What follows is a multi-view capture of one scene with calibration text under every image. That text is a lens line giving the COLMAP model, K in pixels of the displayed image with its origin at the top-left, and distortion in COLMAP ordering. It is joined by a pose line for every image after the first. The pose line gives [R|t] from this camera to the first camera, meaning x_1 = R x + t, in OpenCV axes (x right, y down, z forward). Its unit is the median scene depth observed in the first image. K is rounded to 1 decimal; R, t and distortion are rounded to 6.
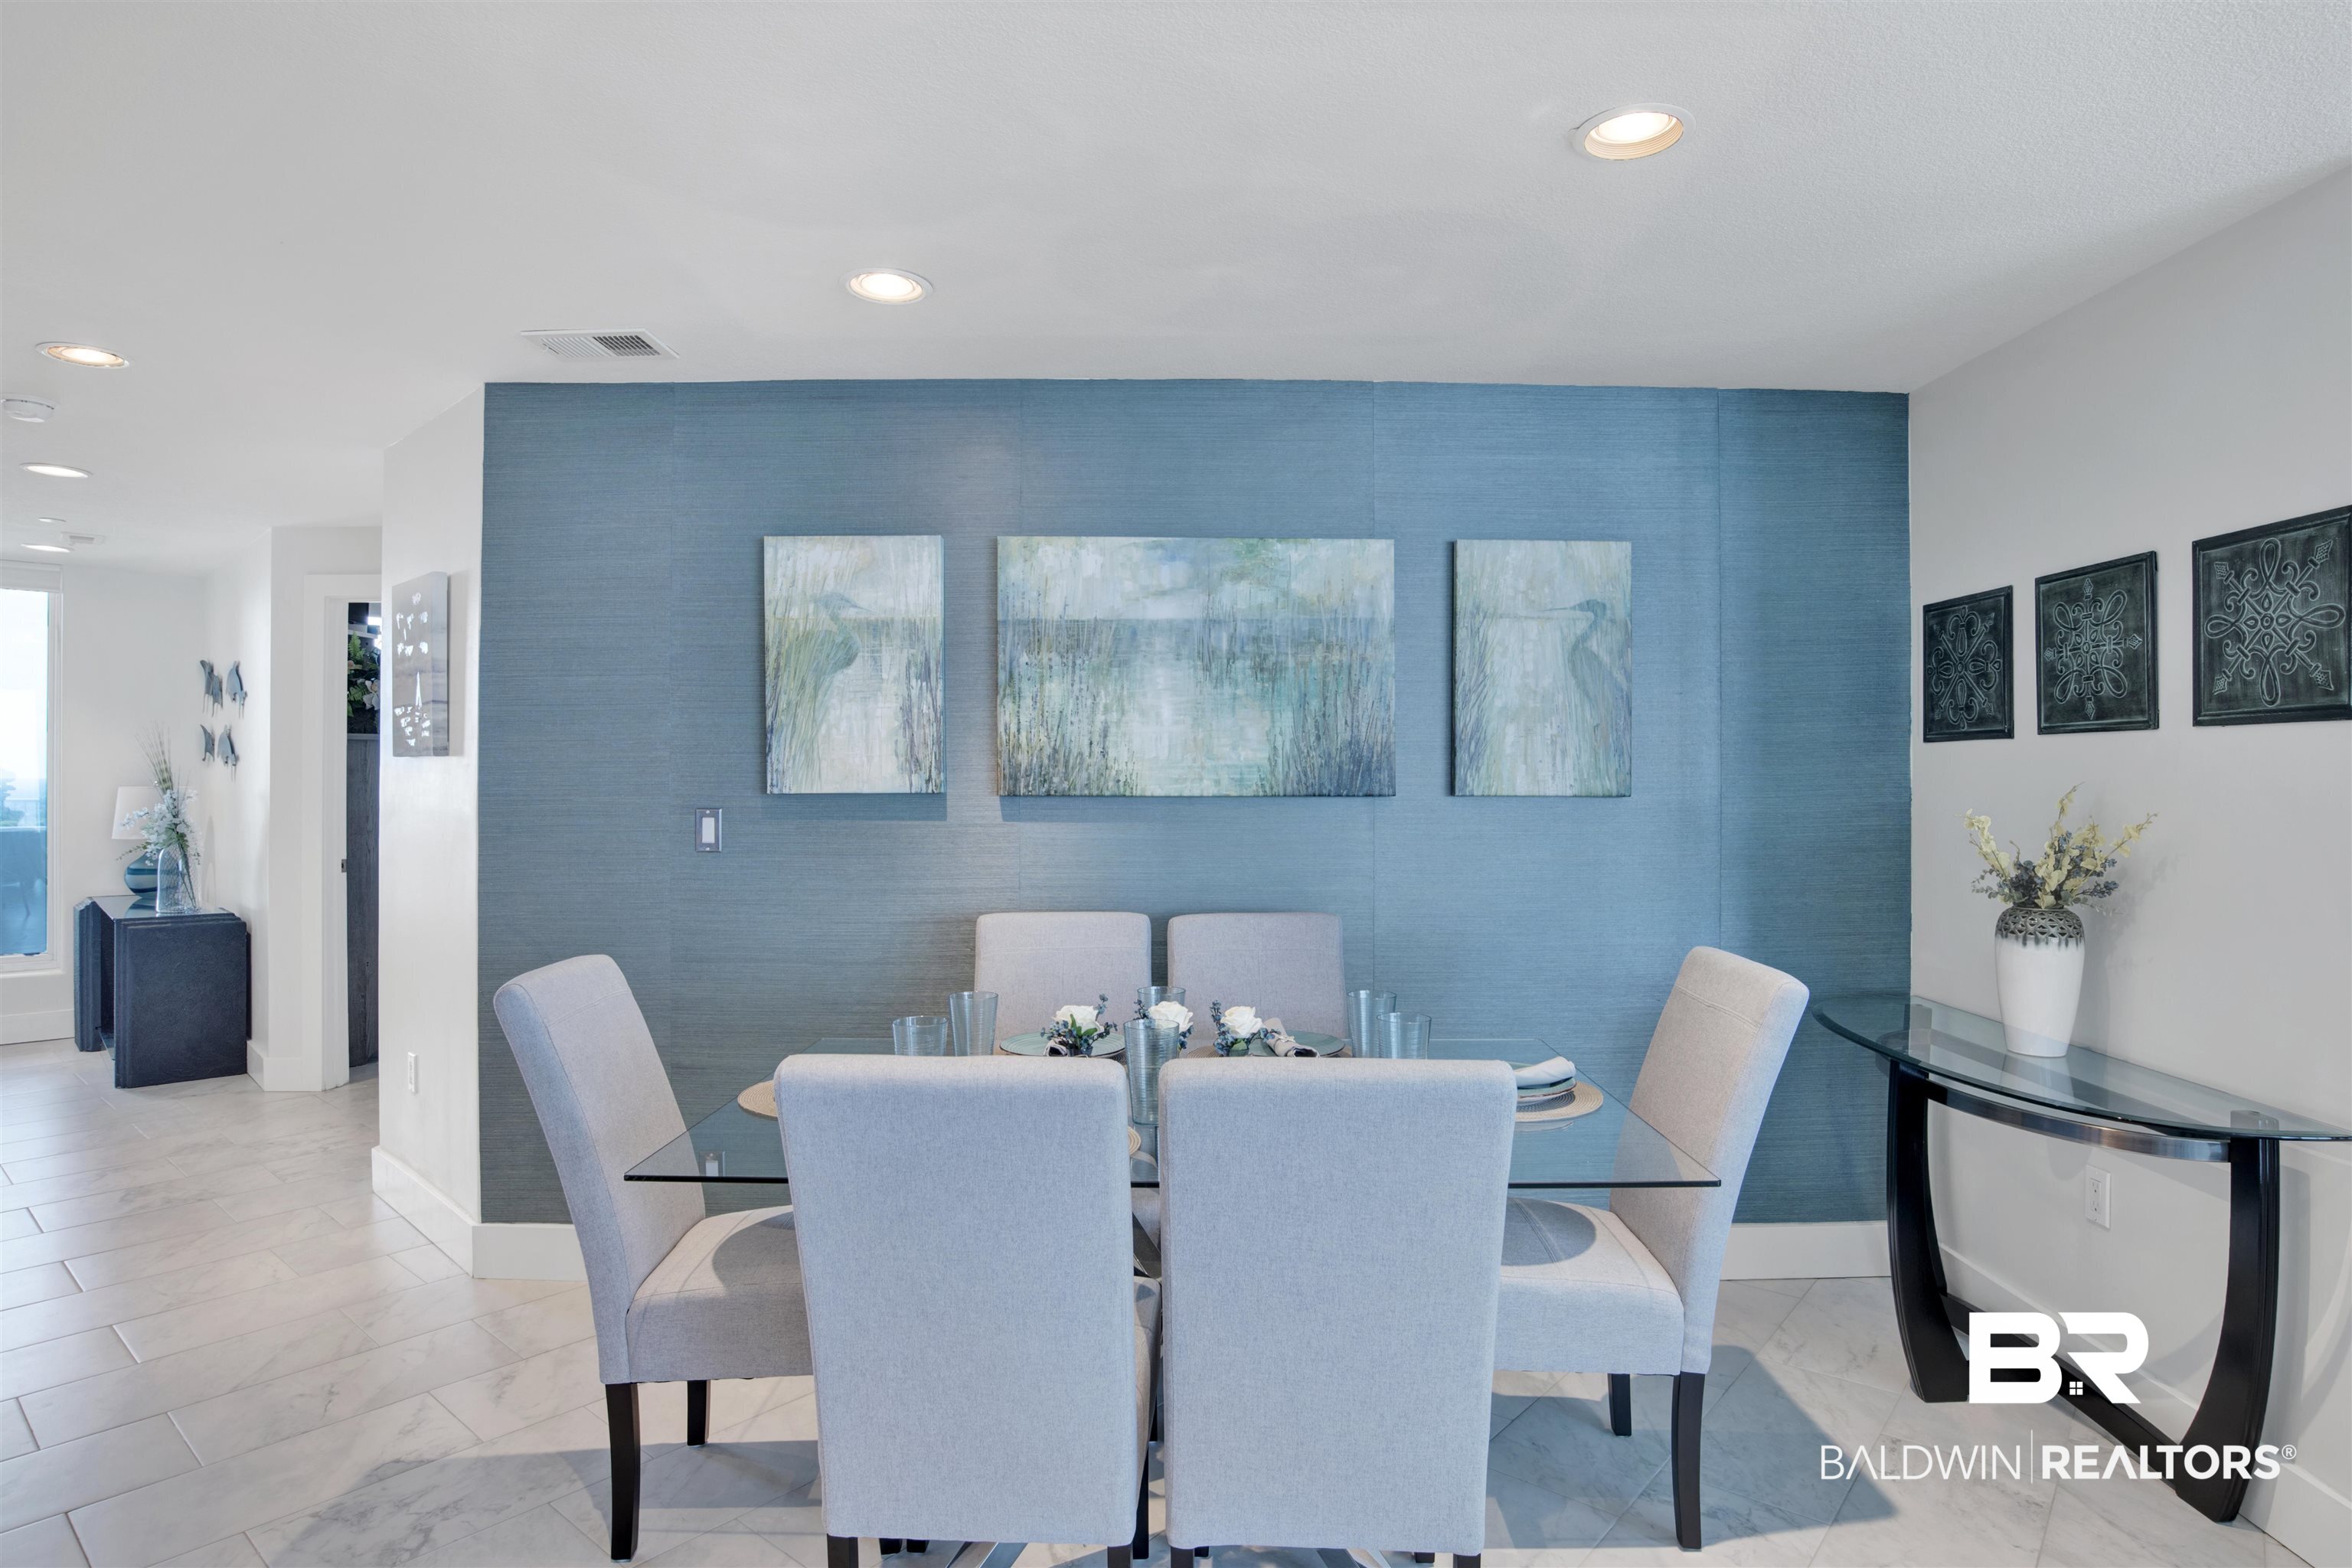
lens RADIAL K [[1289.1, 0, 1176.6], [0, 1289.1, 781.2], [0, 0, 1]] dist [-0.057960, 0.009264]
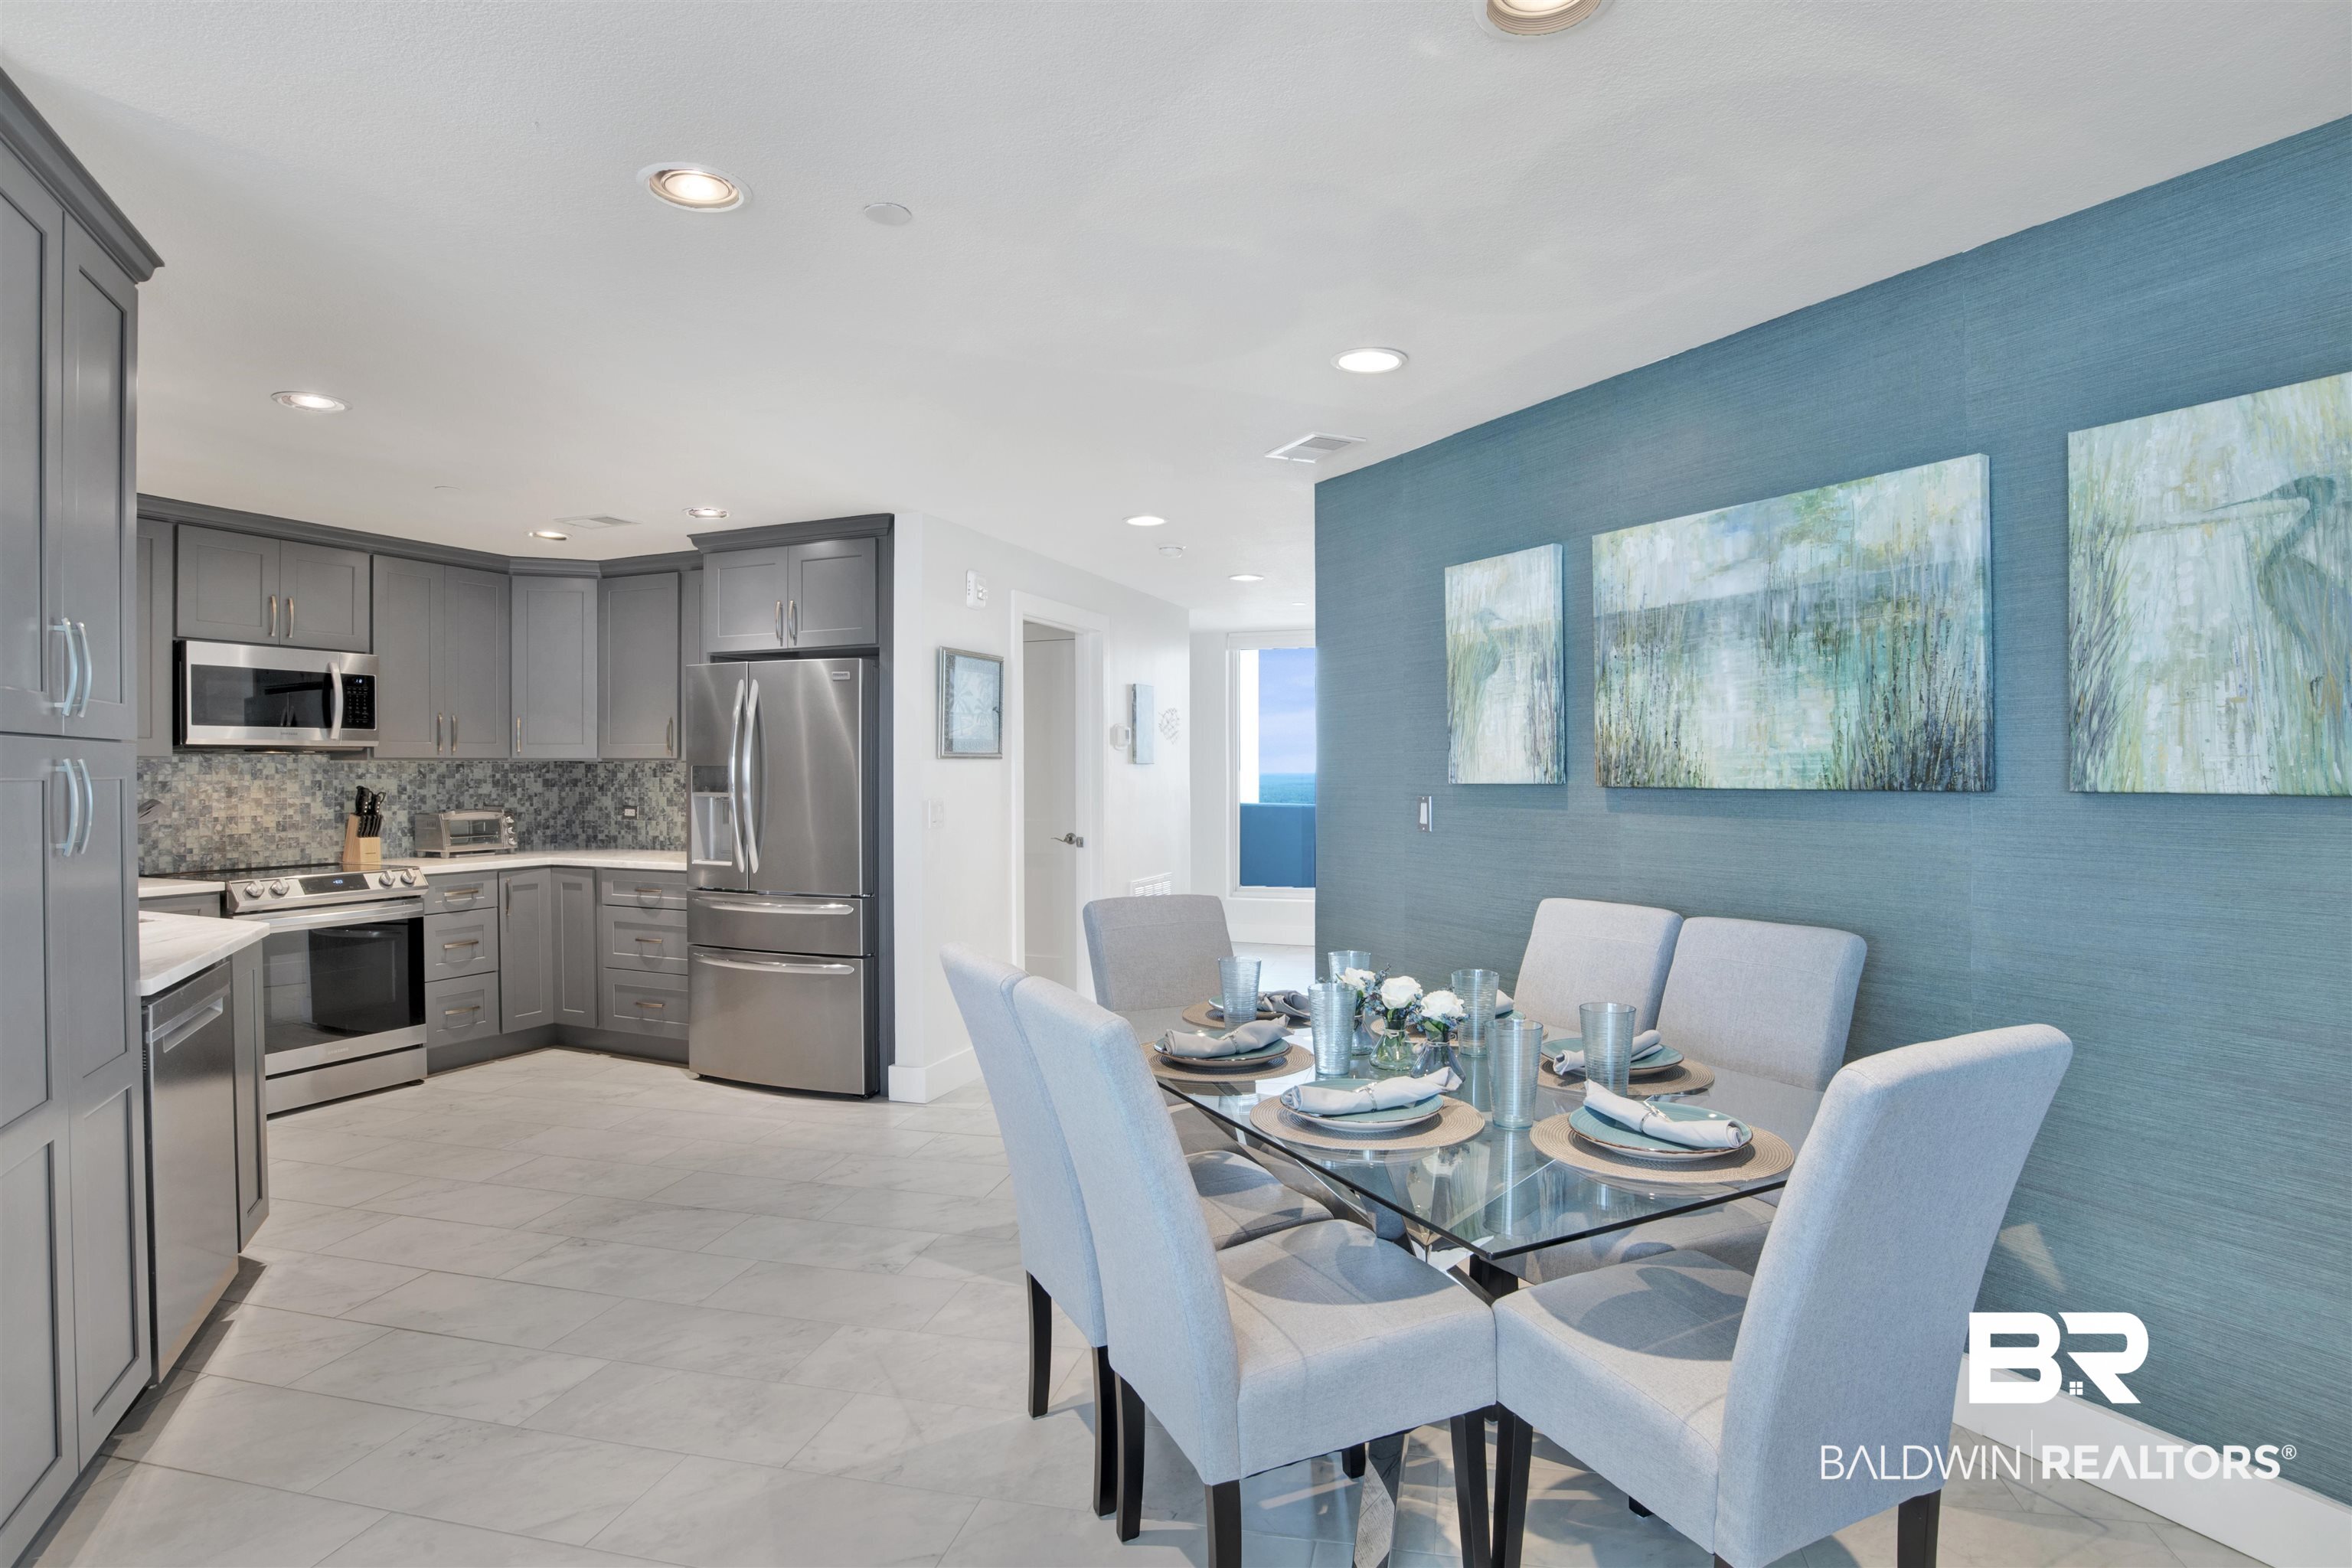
lens RADIAL K [[1261.3, 0, 1192.2], [0, 1261.3, 773.2], [0, 0, 1]] dist [-0.071164, 0.020602]
pose [[0.446670, -0.002187, -0.894696, 0.611585], [0.004814, 0.999988, -0.000041, -0.001406], [0.894686, -0.004289, 0.446675, 0.261655]]
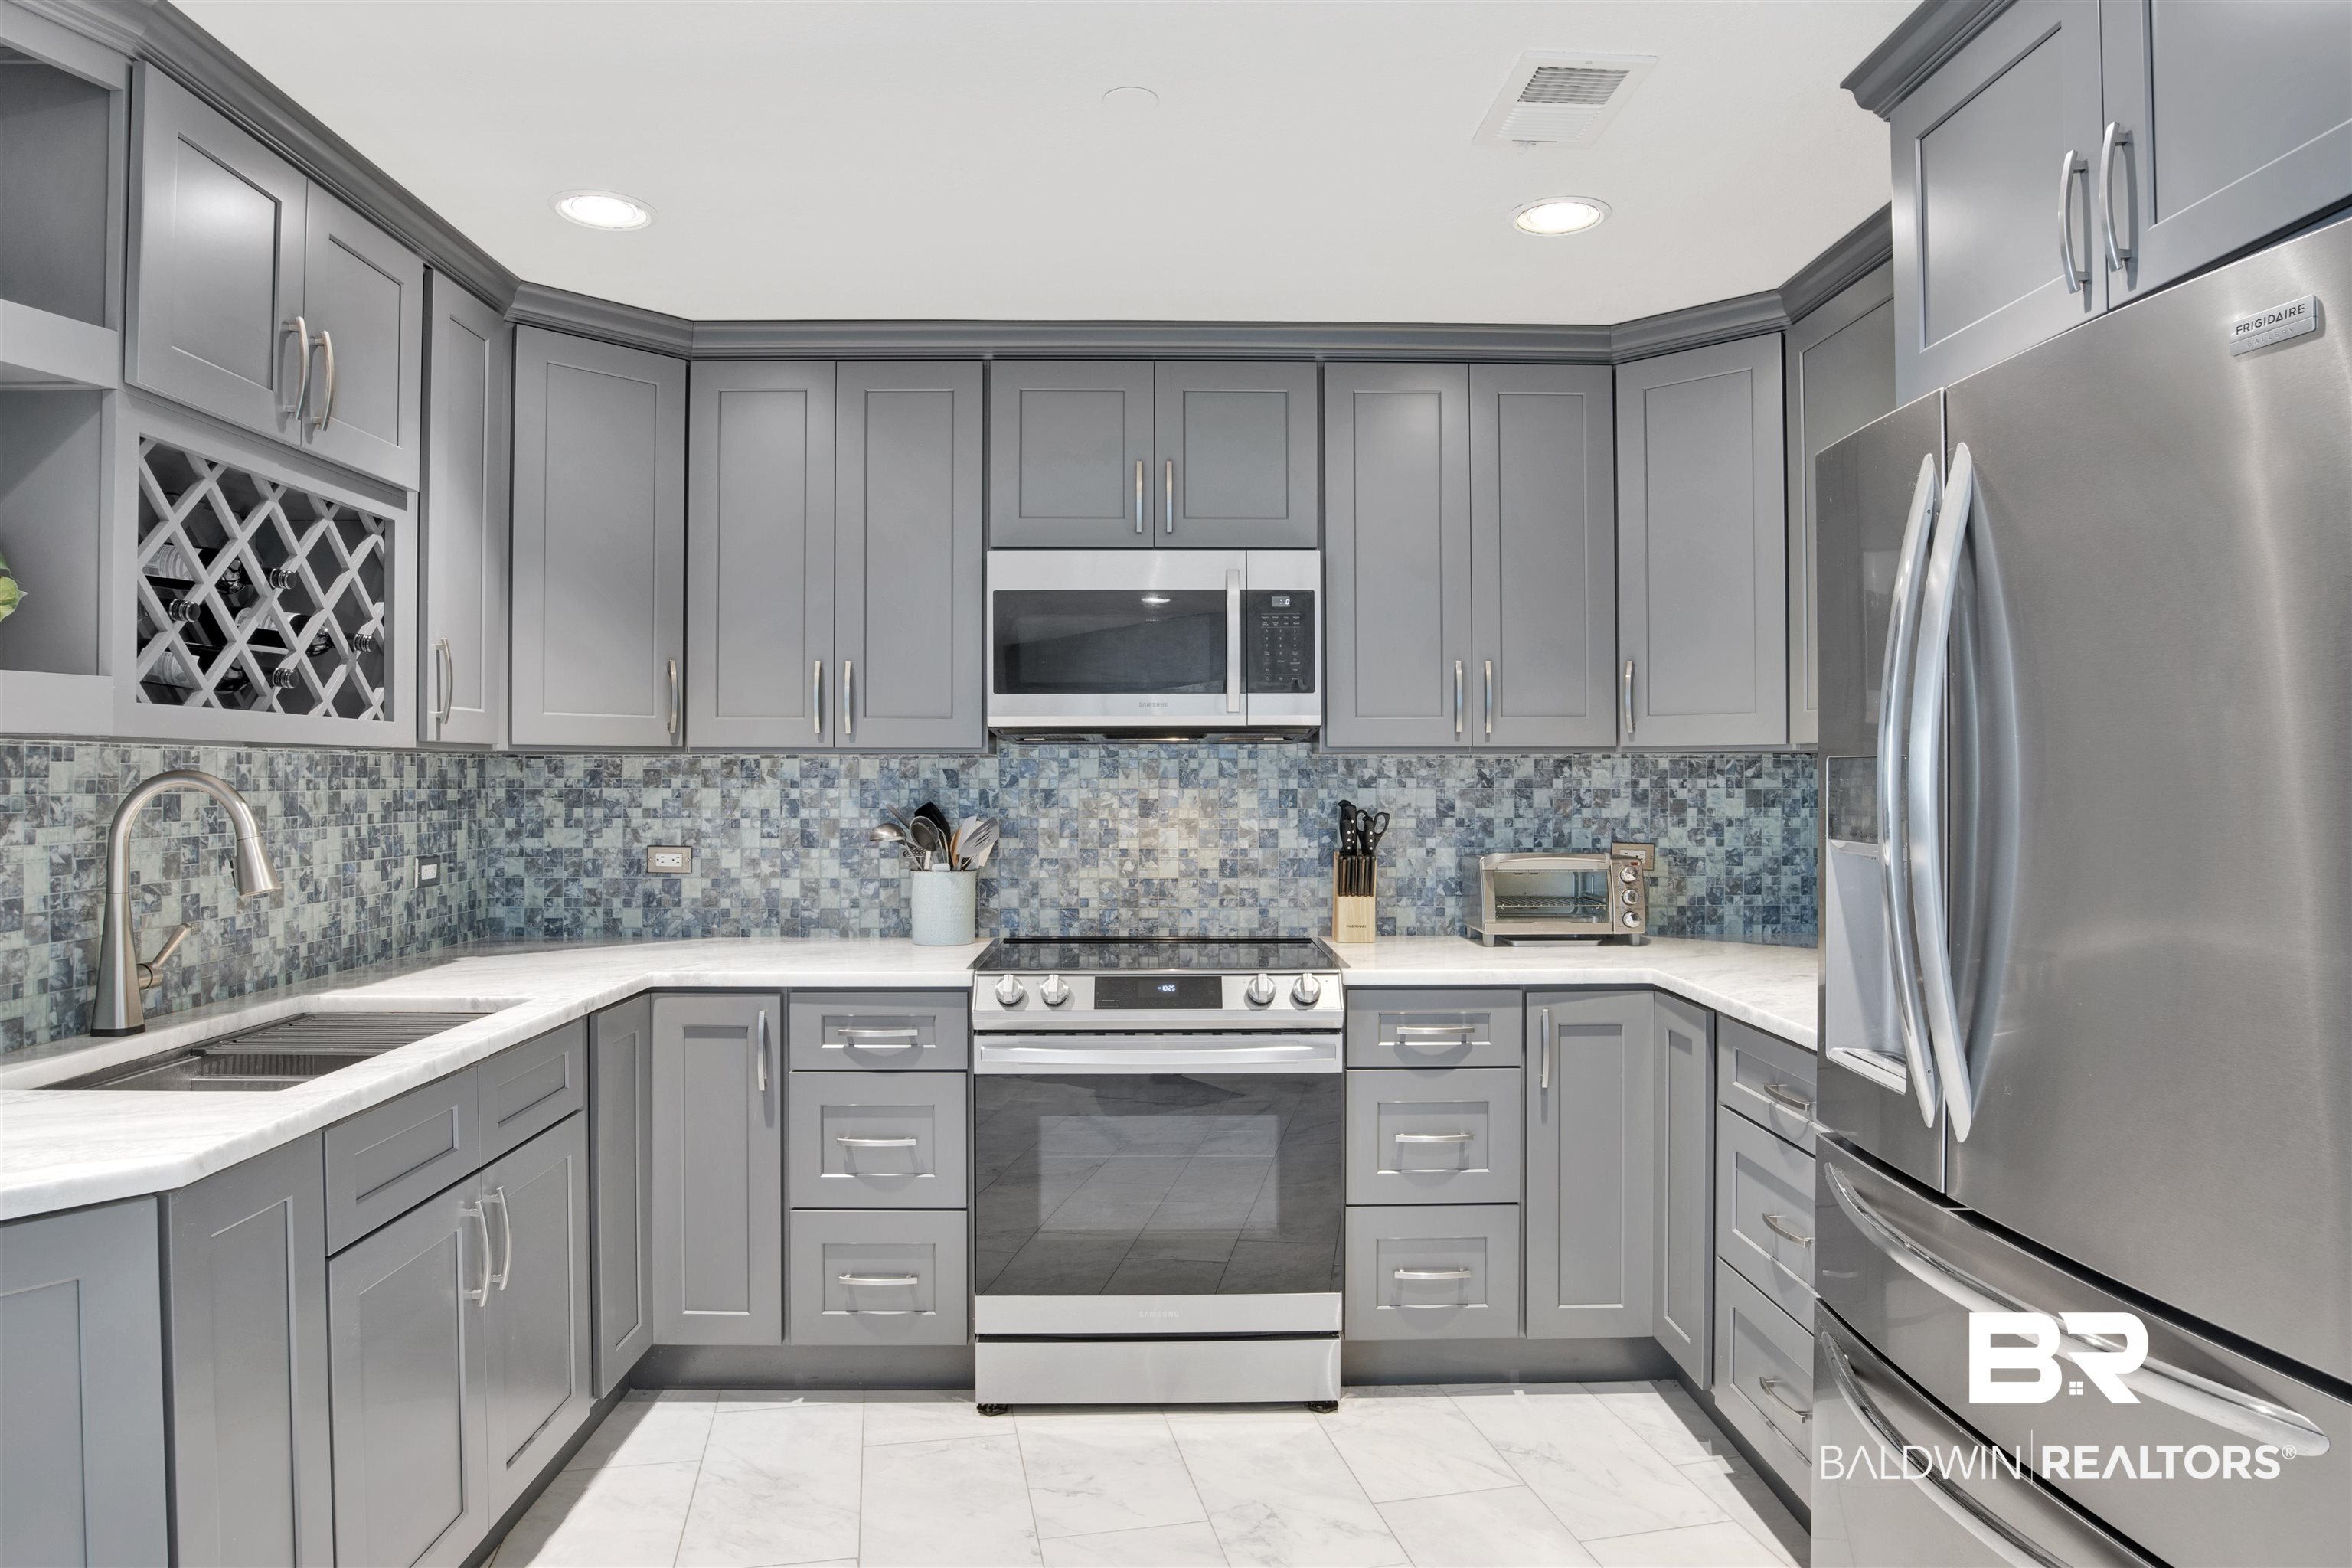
lens RADIAL K [[1468.2, 0, 1163.7], [0, 1468.2, 783.7], [0, 0, 1]] dist [-0.054632, 0.012347]
pose [[-0.619861, 0.000985, -0.784711, -0.460959], [-0.001569, 0.999996, 0.002495, -0.004526], [0.784710, 0.002778, -0.619857, 0.561963]]
